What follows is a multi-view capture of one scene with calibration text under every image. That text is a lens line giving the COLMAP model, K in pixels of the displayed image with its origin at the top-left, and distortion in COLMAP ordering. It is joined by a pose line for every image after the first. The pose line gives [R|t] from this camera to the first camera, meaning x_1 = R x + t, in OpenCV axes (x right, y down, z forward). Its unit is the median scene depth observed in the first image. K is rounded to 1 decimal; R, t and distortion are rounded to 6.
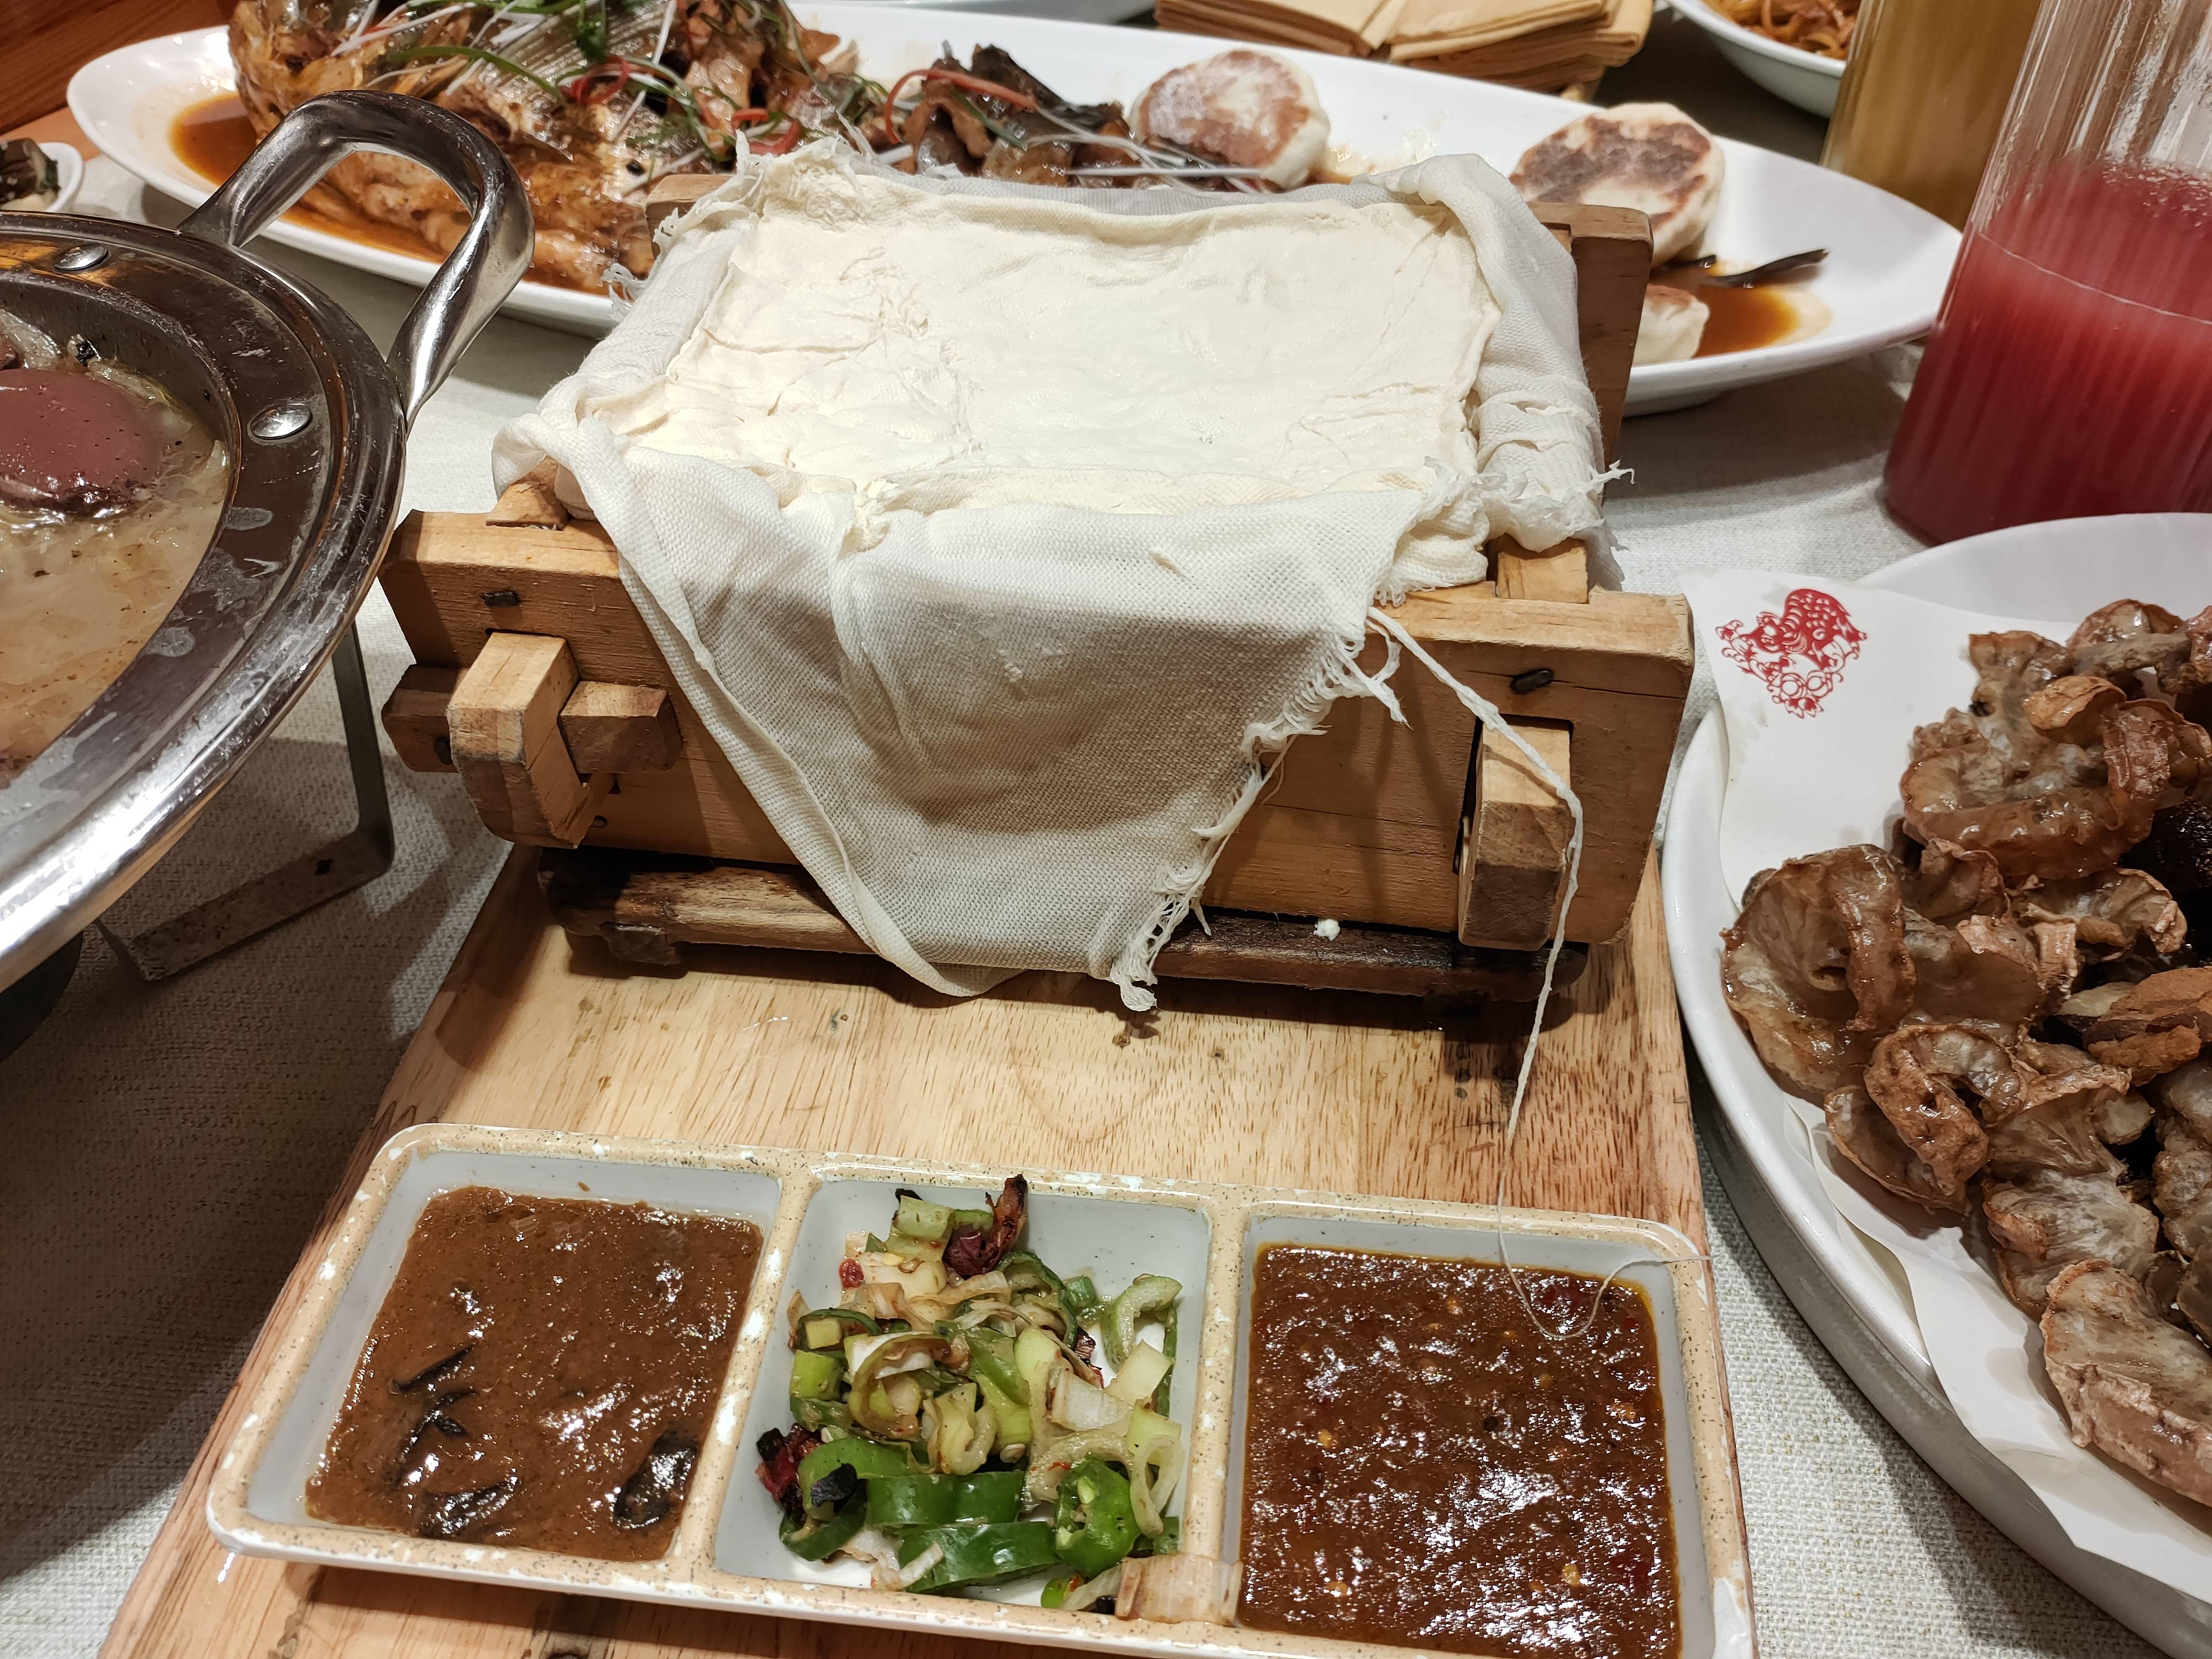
lens RADIAL K [[1748.6, 0, 1105.9], [0, 1748.6, 828.7], [0, 0, 1]] dist [-0.006566, -0.002697]
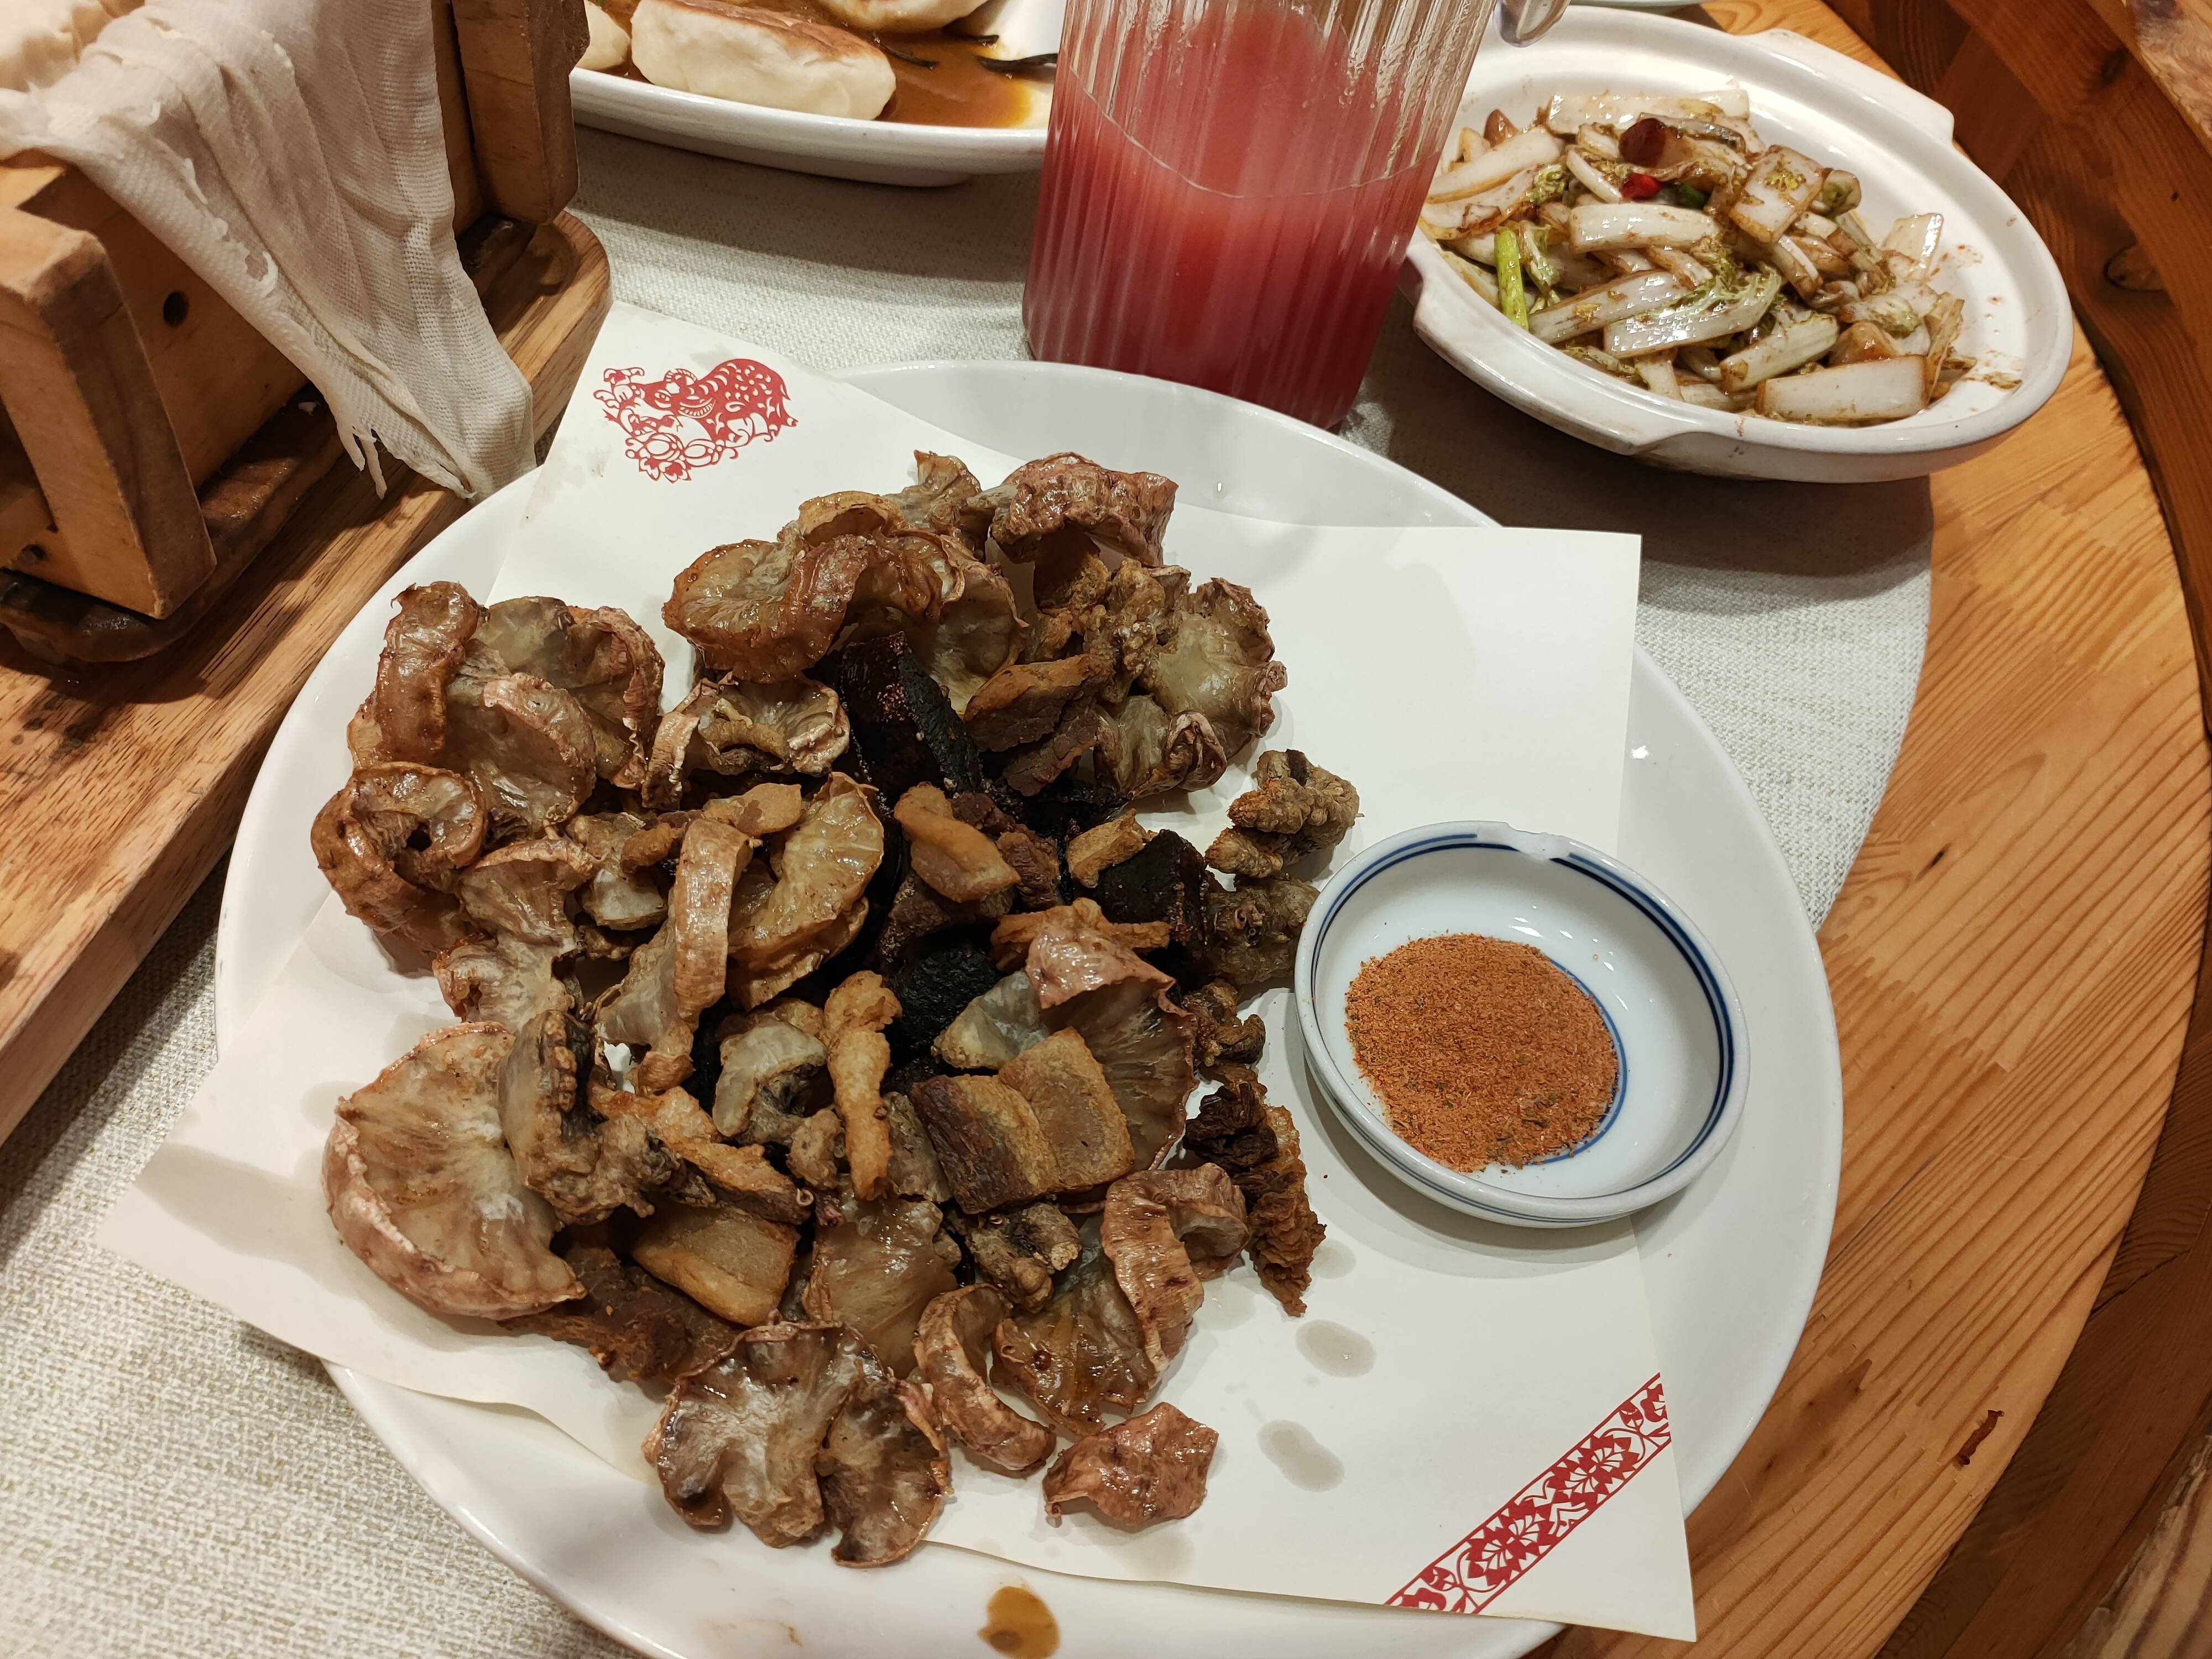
lens RADIAL K [[1766.4, 0, 1105.7], [0, 1766.4, 830.9], [0, 0, 1]] dist [0.010906, 0.006799]
pose [[0.969896, 0.224773, 0.093698, 0.583465], [-0.233962, 0.966830, 0.102476, -0.033554], [-0.067556, -0.121313, 0.990313, -0.011225]]
